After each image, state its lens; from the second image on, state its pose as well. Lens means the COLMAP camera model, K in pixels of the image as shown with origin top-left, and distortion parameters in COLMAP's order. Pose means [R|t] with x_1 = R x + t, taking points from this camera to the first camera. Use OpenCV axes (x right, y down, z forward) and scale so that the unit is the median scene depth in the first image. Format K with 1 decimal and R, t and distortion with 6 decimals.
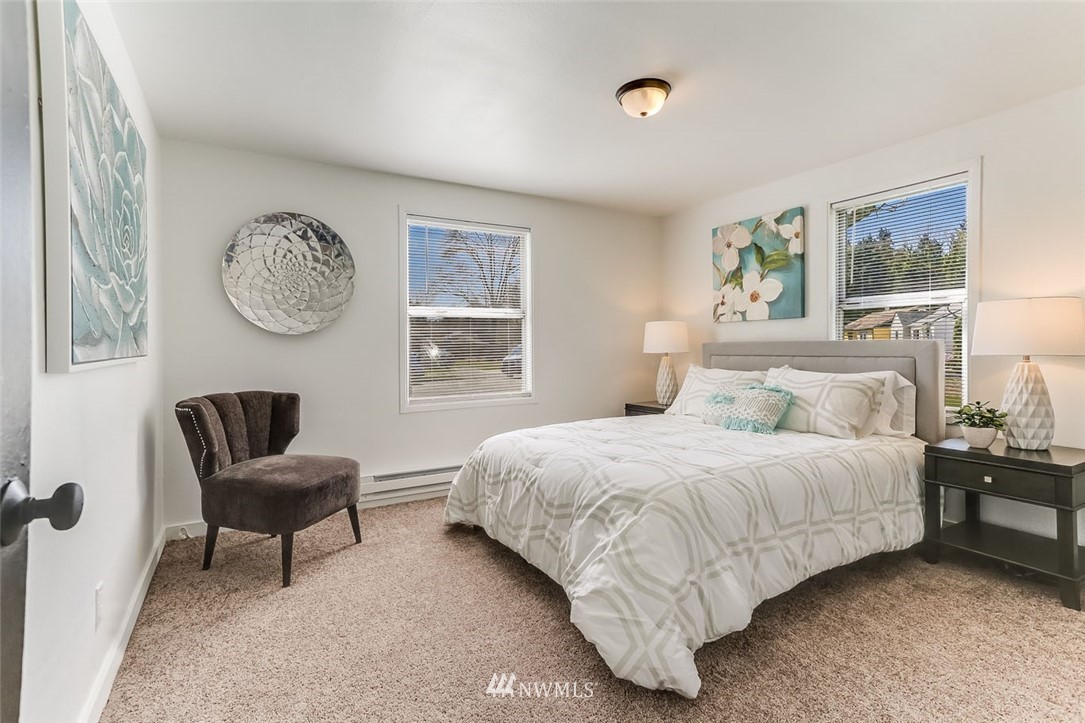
lens RADIAL K [[524.1, 0, 538.7], [0, 524.1, 354.8], [0, 0, 1]] dist [-0.034870, 0.035482]
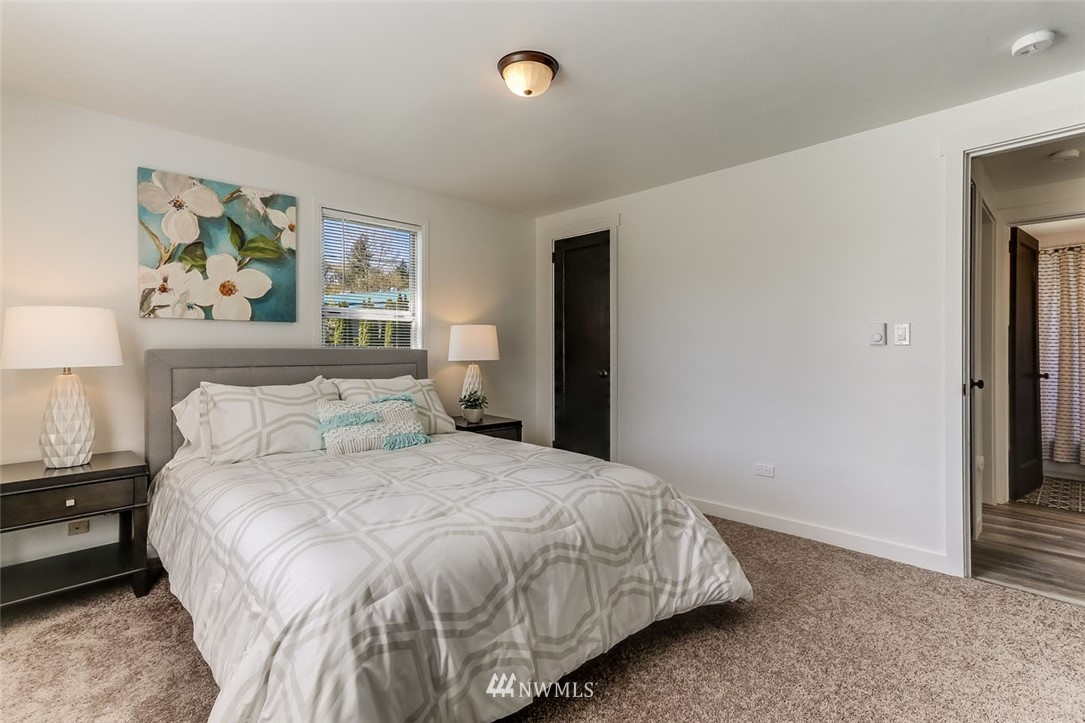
lens RADIAL K [[524.1, 0, 538.7], [0, 524.1, 354.8], [0, 0, 1]] dist [-0.034870, 0.035482]
pose [[-0.217897, 0.005777, 0.975955, -0.412653], [0.020735, 0.999784, -0.001288, -0.006334], [-0.975752, 0.019955, -0.217970, 0.732176]]
